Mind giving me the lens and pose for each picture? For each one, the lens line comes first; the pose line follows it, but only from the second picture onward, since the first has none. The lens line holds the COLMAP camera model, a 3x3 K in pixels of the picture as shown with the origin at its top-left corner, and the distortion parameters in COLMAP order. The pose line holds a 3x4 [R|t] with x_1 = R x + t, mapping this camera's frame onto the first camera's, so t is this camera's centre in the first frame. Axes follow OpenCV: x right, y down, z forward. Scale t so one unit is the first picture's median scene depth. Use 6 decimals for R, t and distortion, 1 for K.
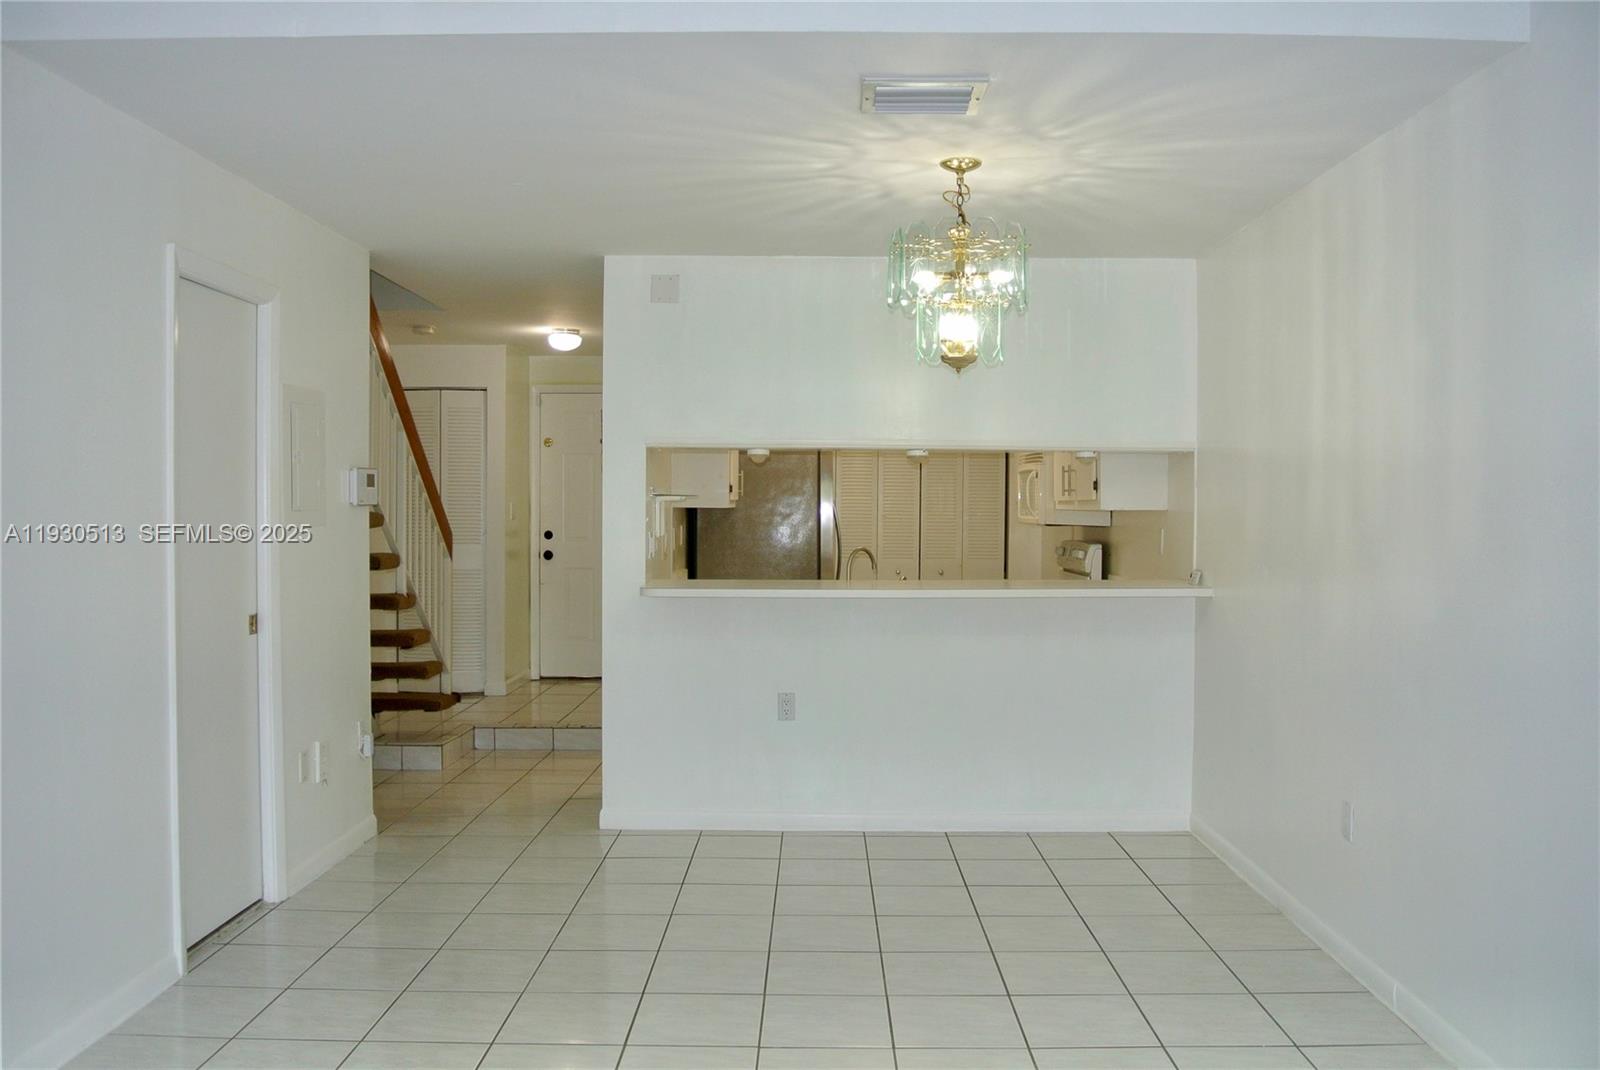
lens RADIAL K [[1278.7, 0, 800.0], [0, 1278.7, 535.0], [0, 0, 1]] dist [-0.063106, 0.011508]
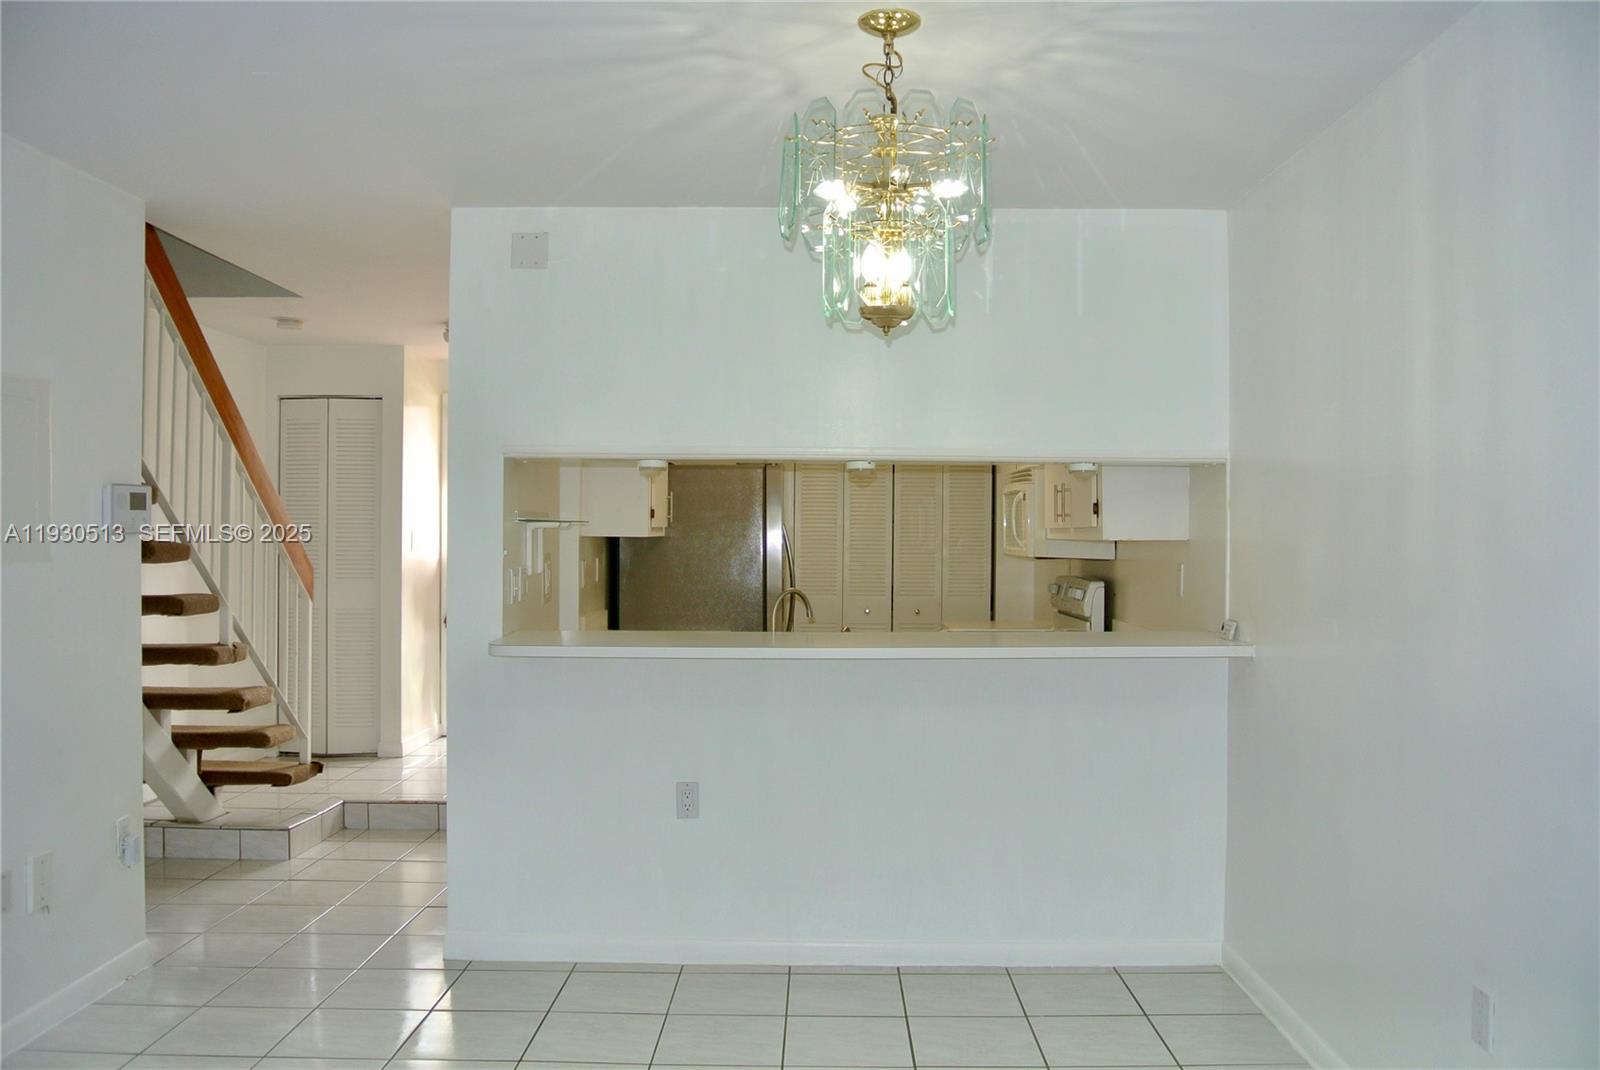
lens RADIAL K [[1278.7, 0, 800.0], [0, 1278.7, 535.0], [0, 0, 1]] dist [-0.063106, 0.011508]
pose [[0.999998, 0.000582, -0.001657, 0.054763], [-0.000618, 0.999764, -0.021730, -0.005978], [0.001644, 0.021731, 0.999763, 0.231634]]
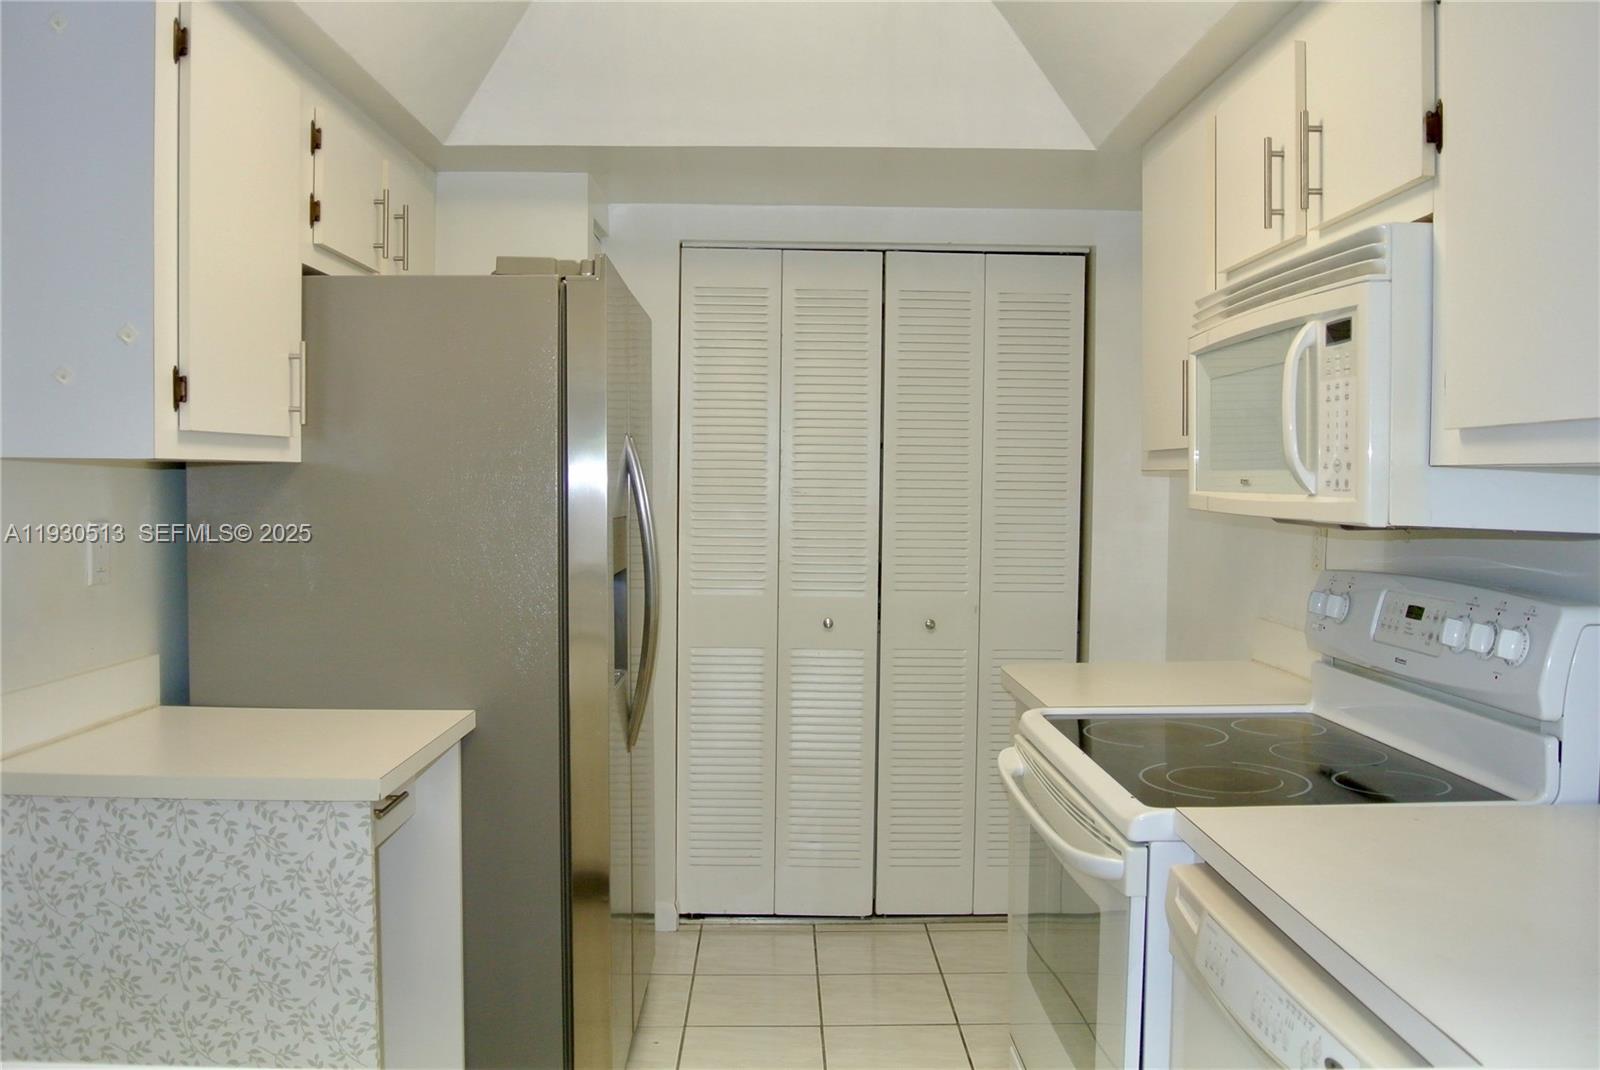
lens RADIAL K [[1293.8, 0, 800.0], [0, 1293.8, 535.0], [0, 0, 1]] dist [-0.057847, 0.002830]
pose [[0.999495, 0.000433, 0.031784, 0.088832], [-0.001086, 0.999788, 0.020539, -0.014408], [-0.031768, -0.020563, 0.999284, 0.942138]]
